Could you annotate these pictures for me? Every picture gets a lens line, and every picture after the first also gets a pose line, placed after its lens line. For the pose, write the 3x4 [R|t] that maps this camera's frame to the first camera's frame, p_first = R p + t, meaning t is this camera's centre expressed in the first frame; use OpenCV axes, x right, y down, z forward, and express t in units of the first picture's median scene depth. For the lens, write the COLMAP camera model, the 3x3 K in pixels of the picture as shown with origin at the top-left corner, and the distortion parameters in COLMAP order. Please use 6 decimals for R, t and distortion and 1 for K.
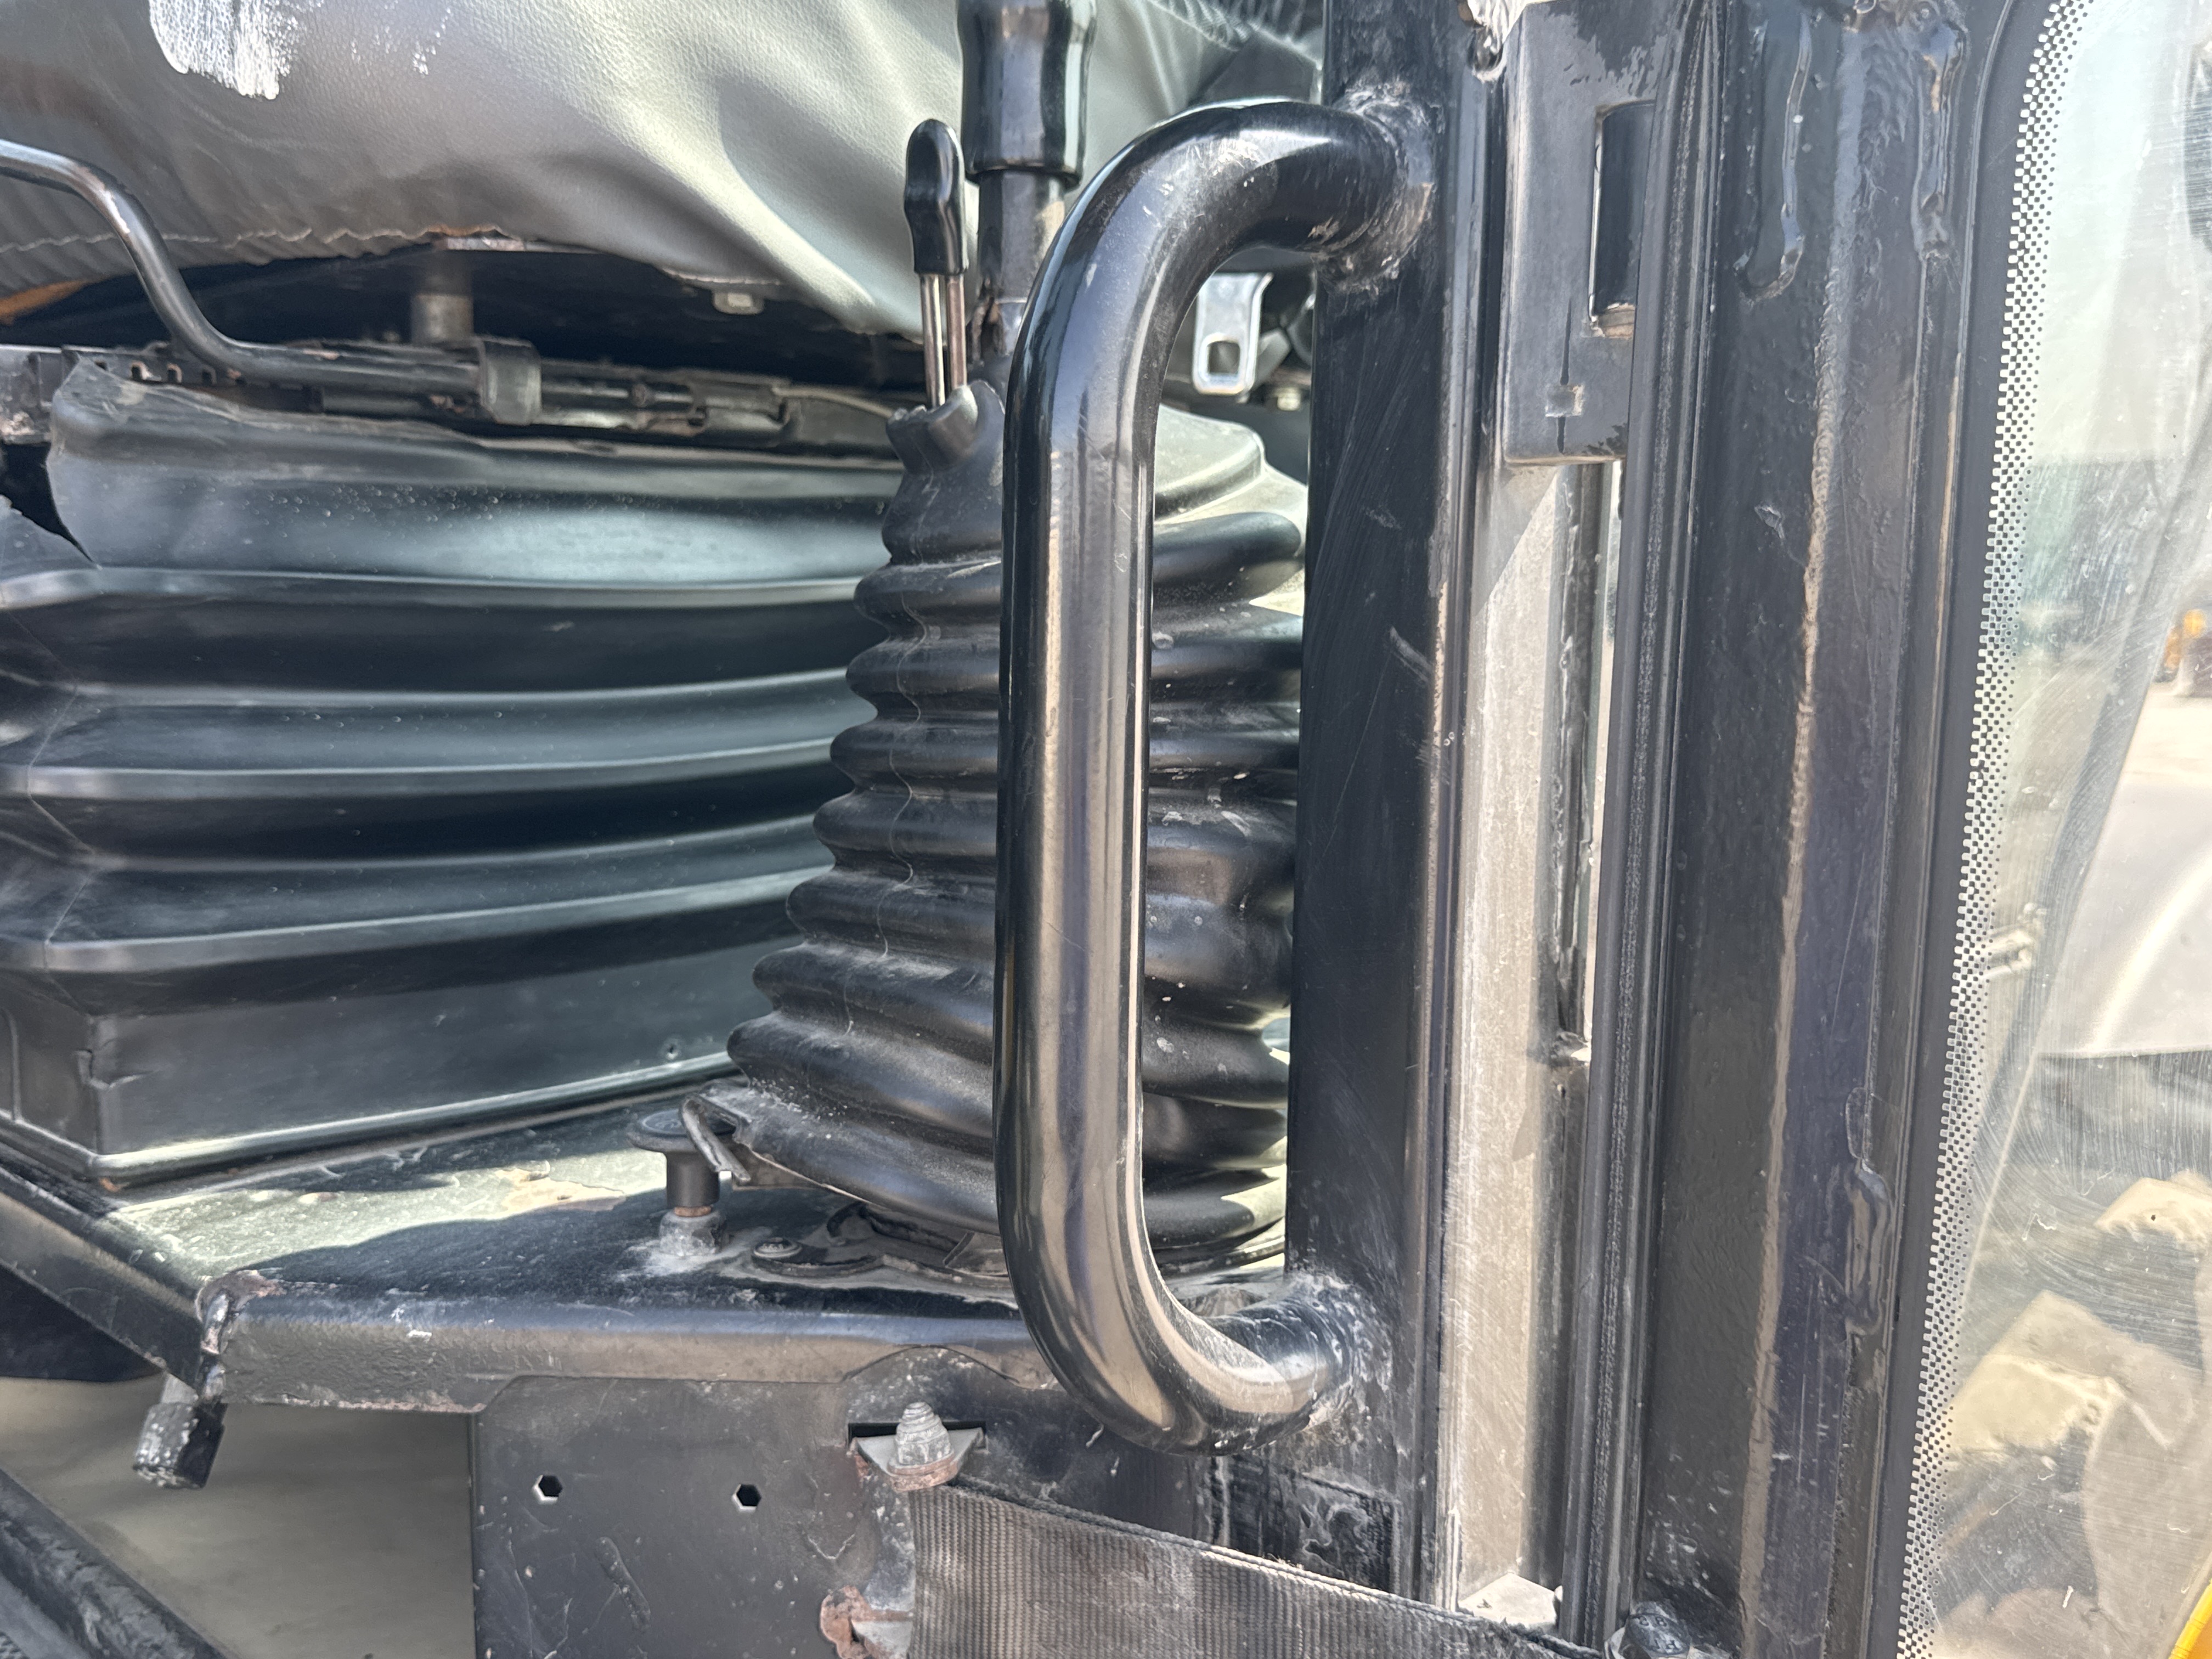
lens RADIAL K [[2006.5, 0, 1106.0], [0, 2006.5, 829.5], [0, 0, 1]] dist [0.051919, -0.003143]
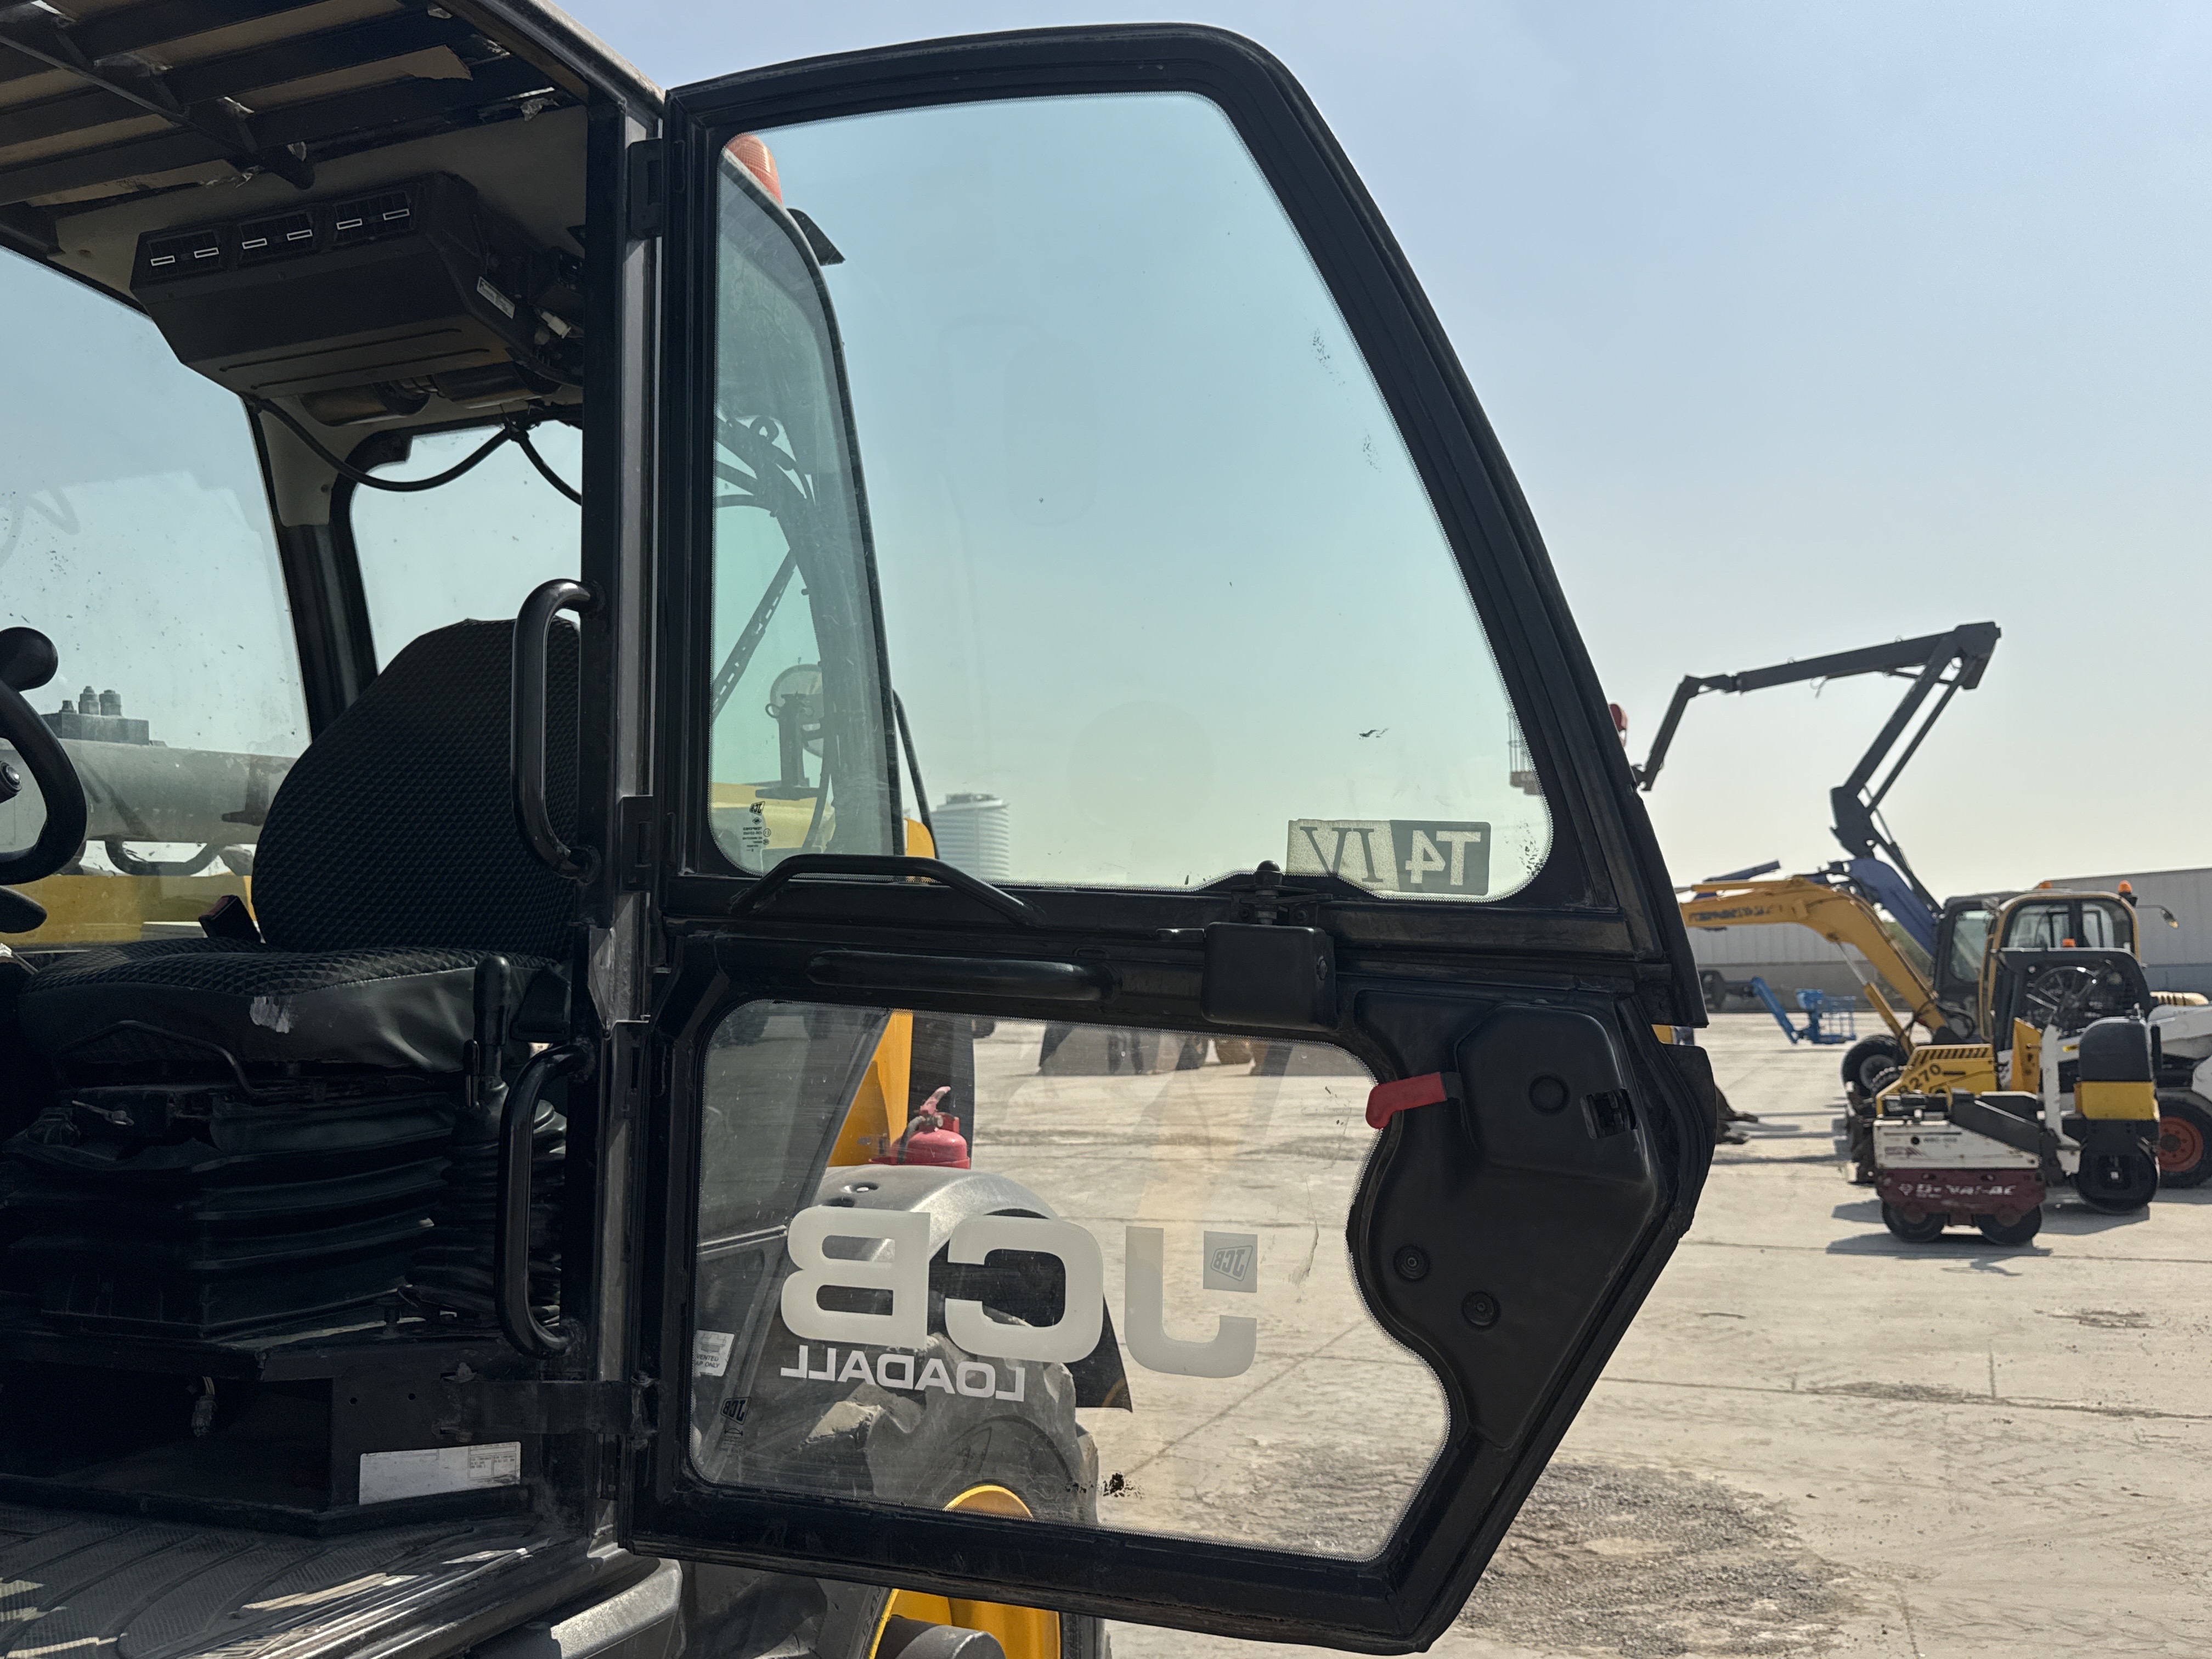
lens RADIAL K [[1838.9, 0, 1106.0], [0, 1838.9, 829.5], [0, 0, 1]] dist [0.158502, -0.355634]
pose [[0.925154, 0.017624, 0.379182, -0.341623], [0.057195, 0.981045, -0.185146, 0.010407], [-0.375257, 0.192976, 0.906610, -3.059866]]
